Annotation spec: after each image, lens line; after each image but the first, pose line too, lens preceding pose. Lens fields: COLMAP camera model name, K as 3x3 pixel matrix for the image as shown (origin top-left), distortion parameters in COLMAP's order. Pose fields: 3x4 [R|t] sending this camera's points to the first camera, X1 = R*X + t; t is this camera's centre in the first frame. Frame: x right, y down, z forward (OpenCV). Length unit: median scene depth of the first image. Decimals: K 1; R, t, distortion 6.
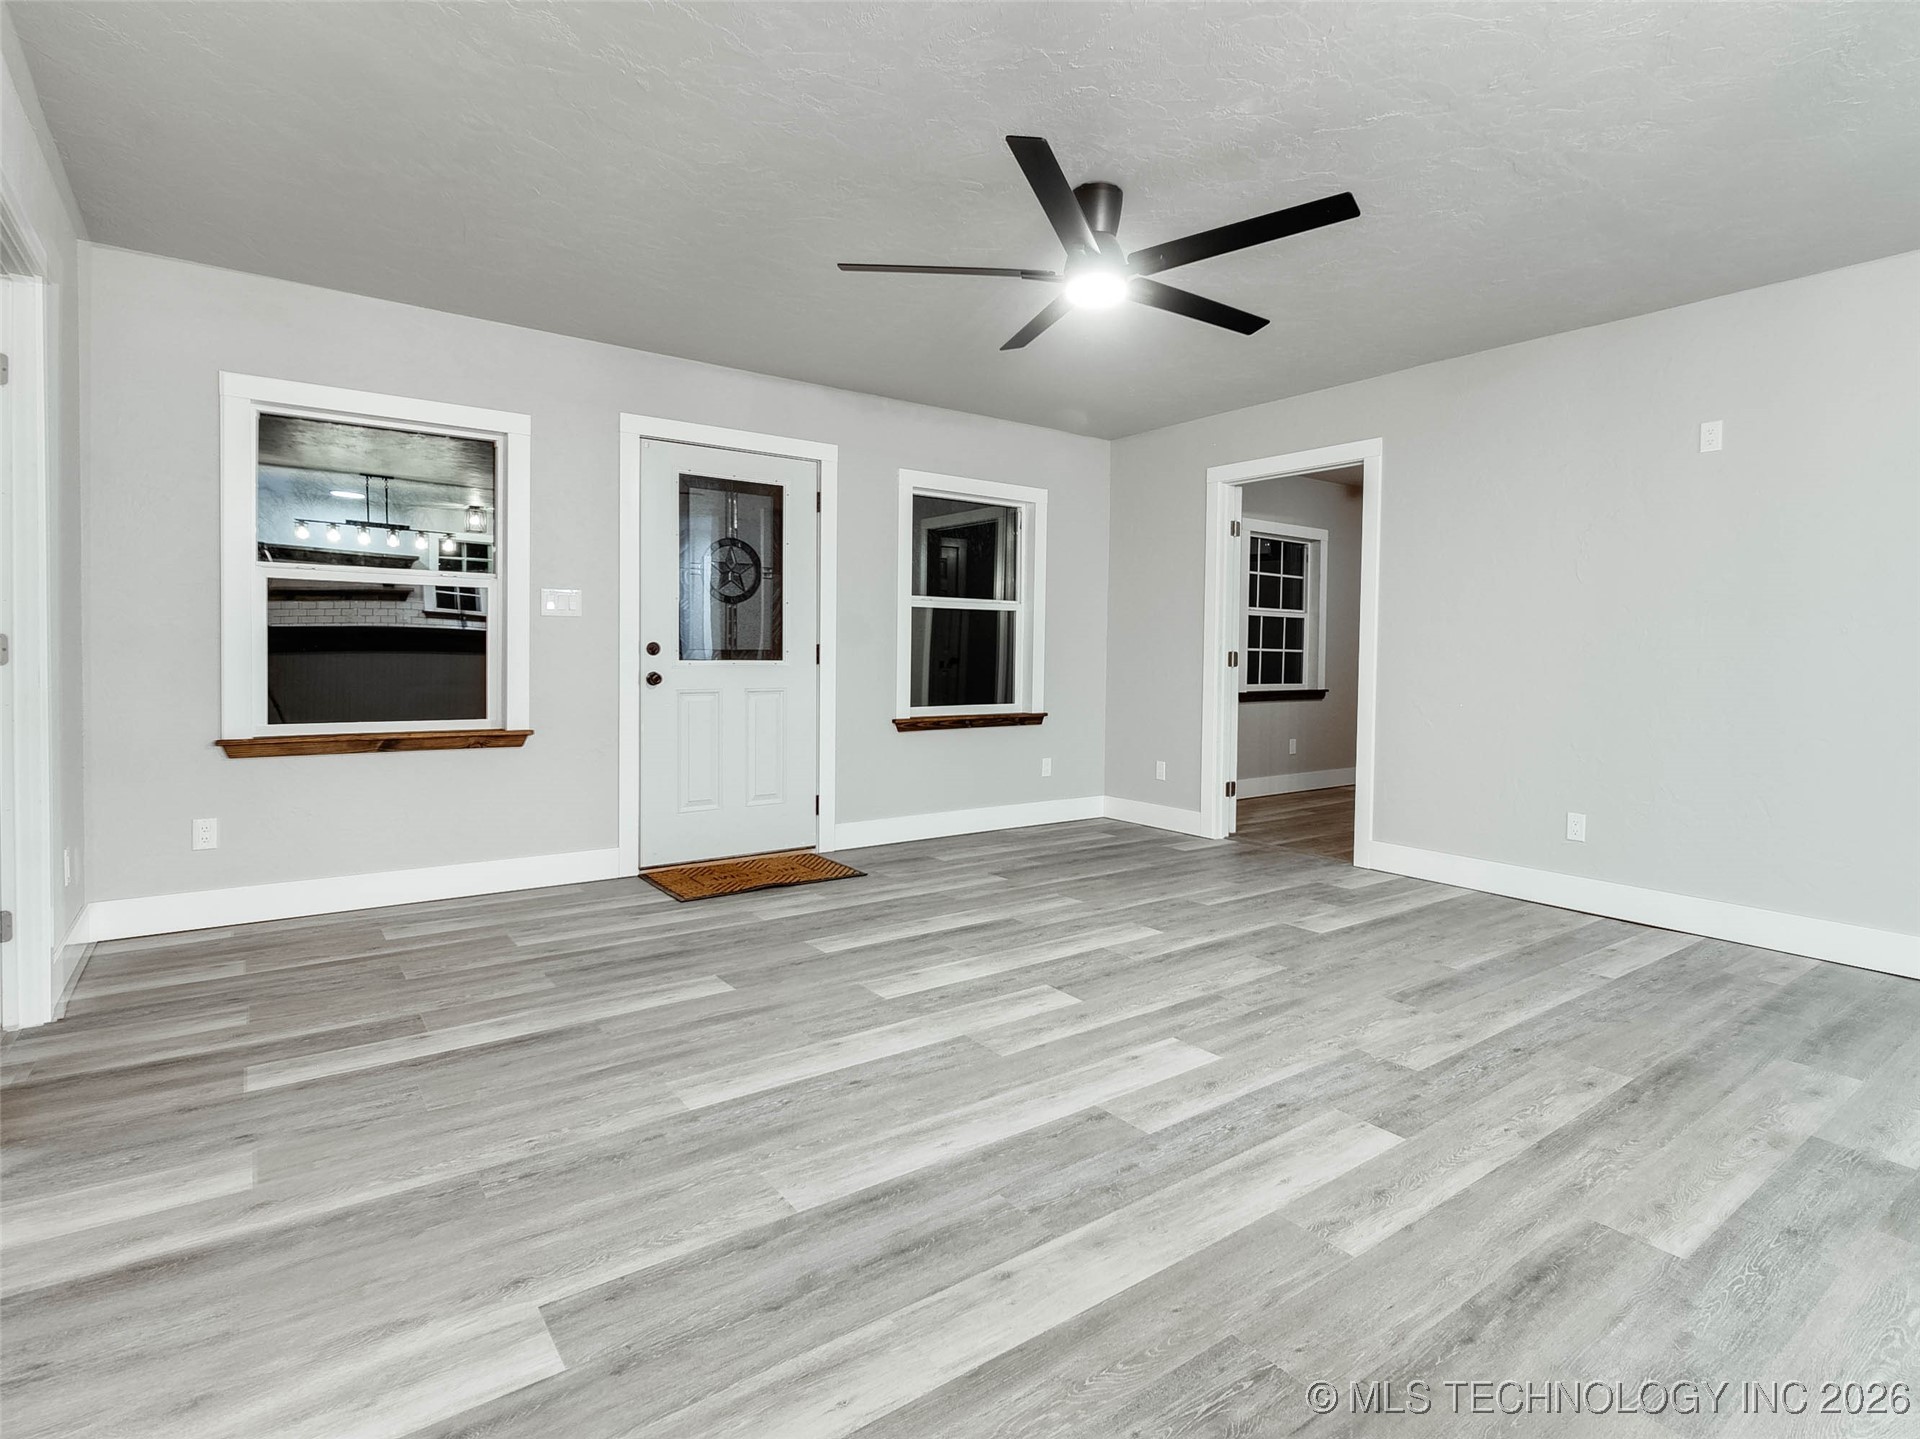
lens RADIAL K [[987.5, 0, 1009.2], [0, 987.5, 681.5], [0, 0, 1]] dist [-0.000751, -0.000507]
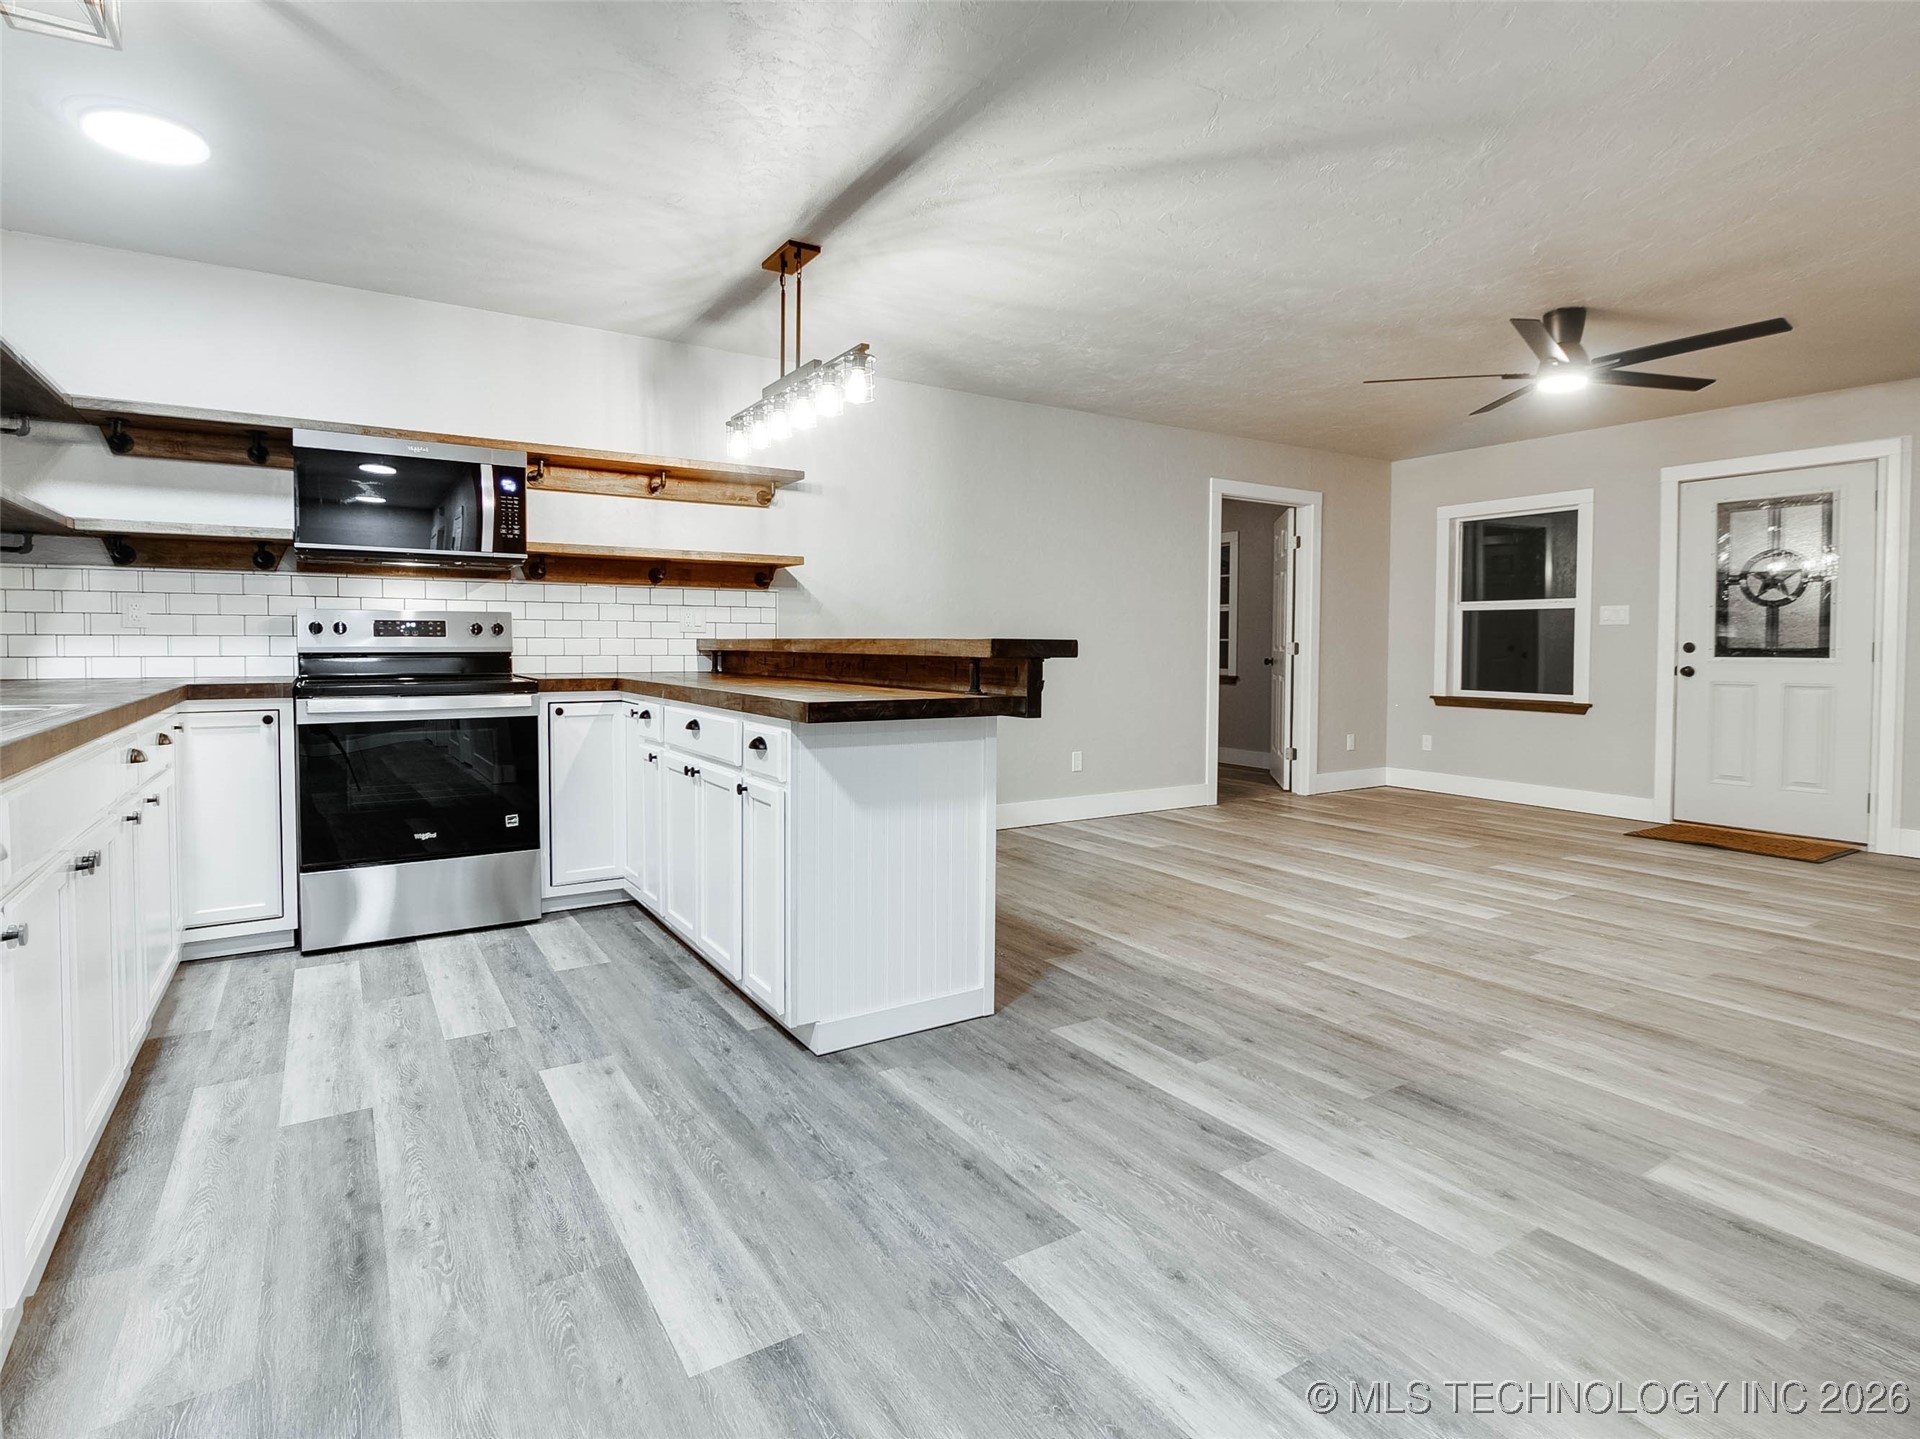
lens RADIAL K [[989.6, 0, 949.7], [0, 989.6, 677.1], [0, 0, 1]] dist [-0.002918, -0.000879]
pose [[-0.095422, 0.019517, -0.995246, 1.575443], [-0.035402, 0.999109, 0.022987, 0.013839], [0.994807, 0.037427, -0.094646, 0.296080]]
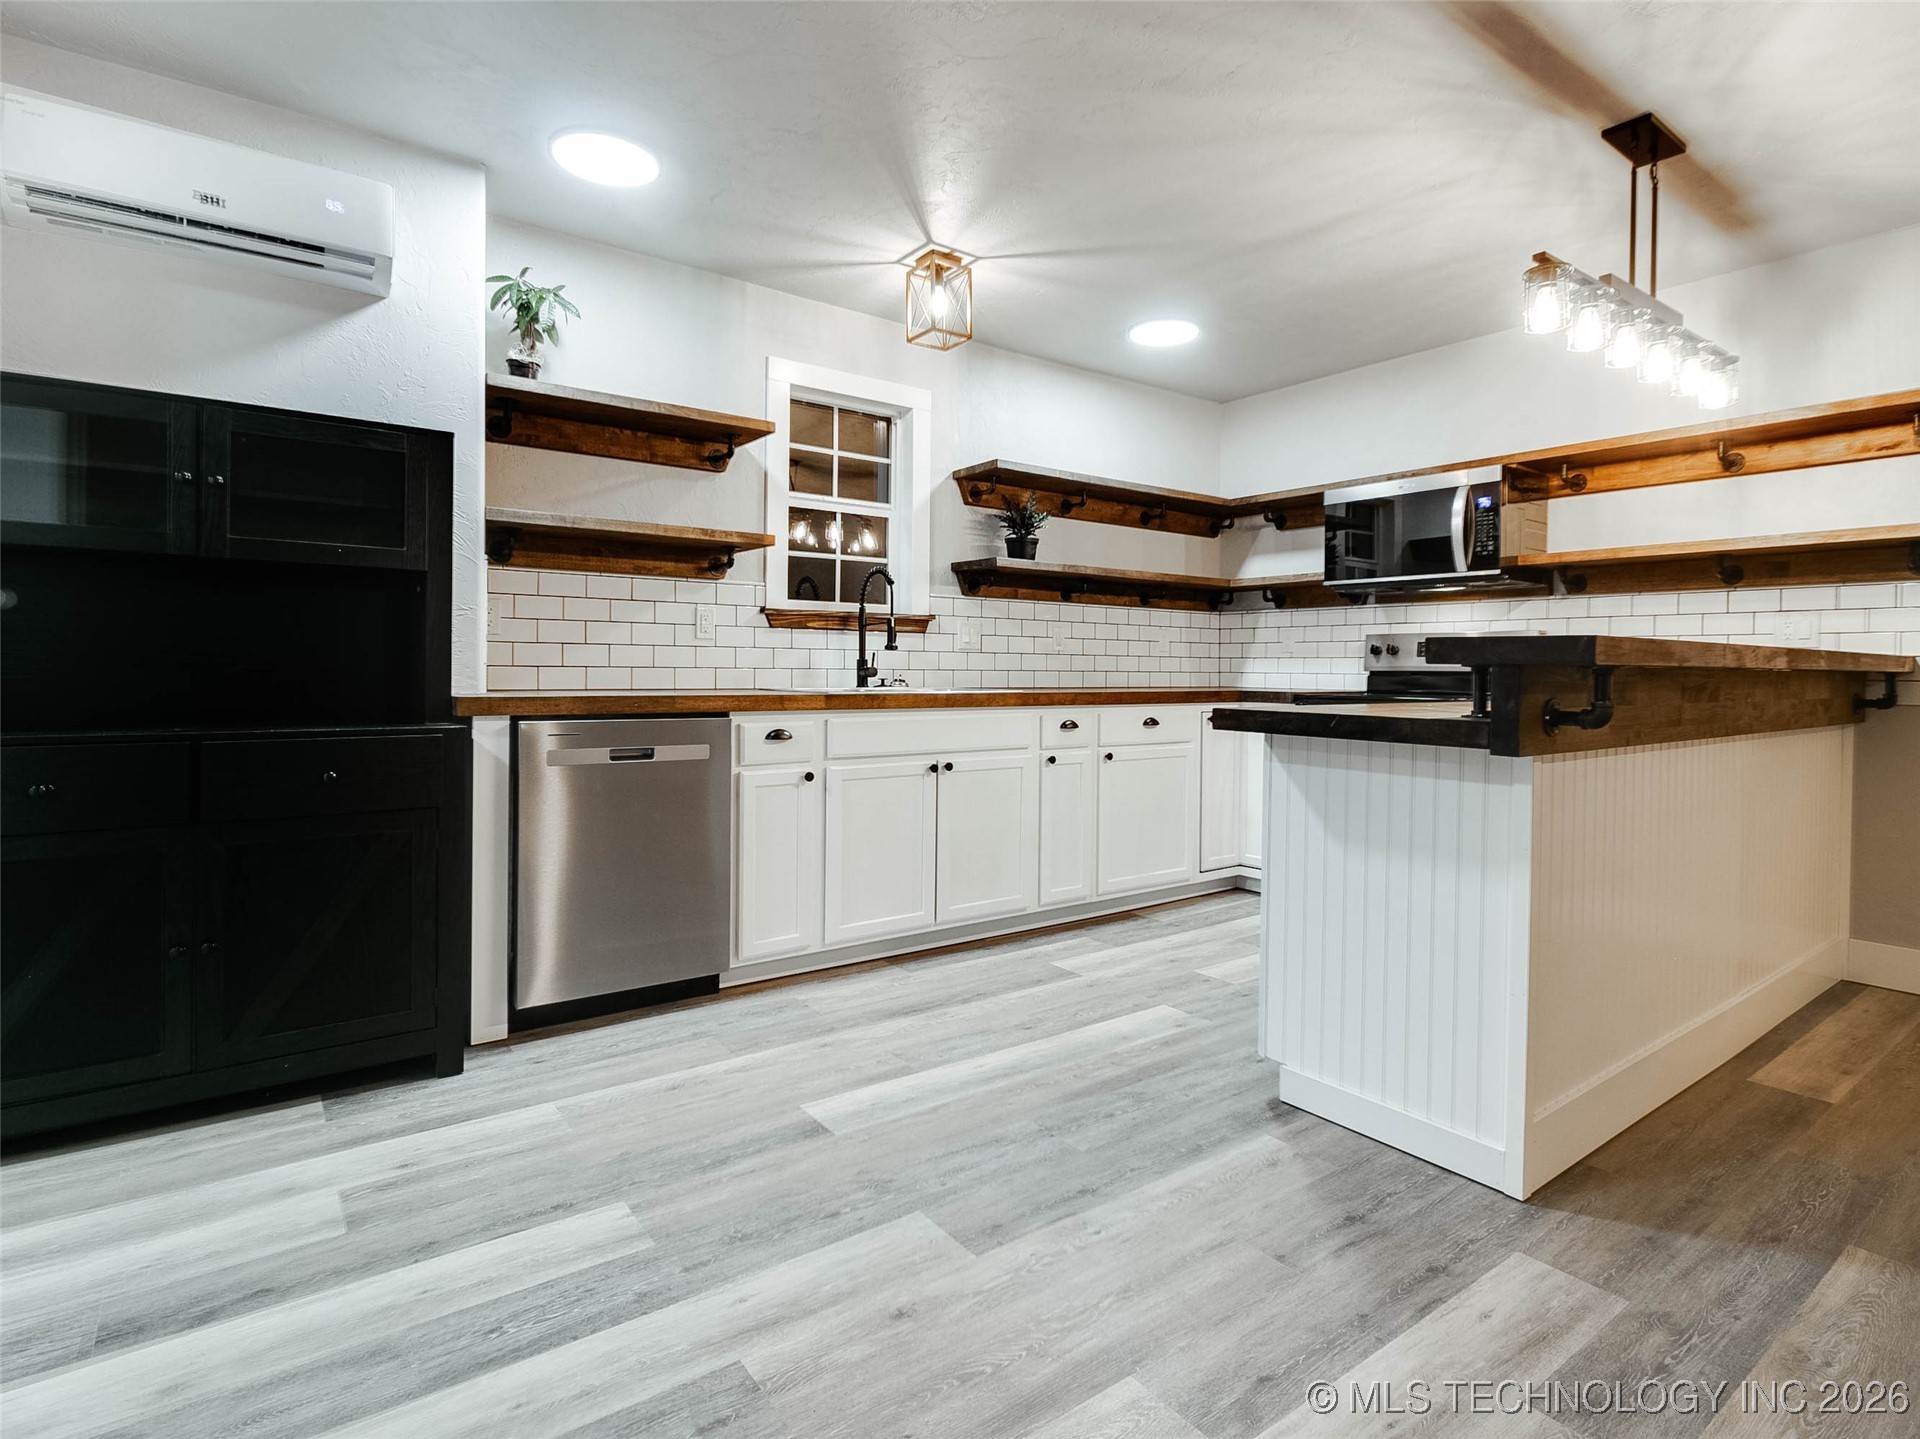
lens RADIAL K [[992.1, 0, 981.1], [0, 992.1, 676.3], [0, 0, 1]] dist [0.003284, -0.012851]
pose [[-0.999641, -0.024335, 0.011168, 0.963159], [-0.023906, 0.999027, 0.037063, 0.006659], [-0.012059, 0.036783, -0.999251, 0.900550]]
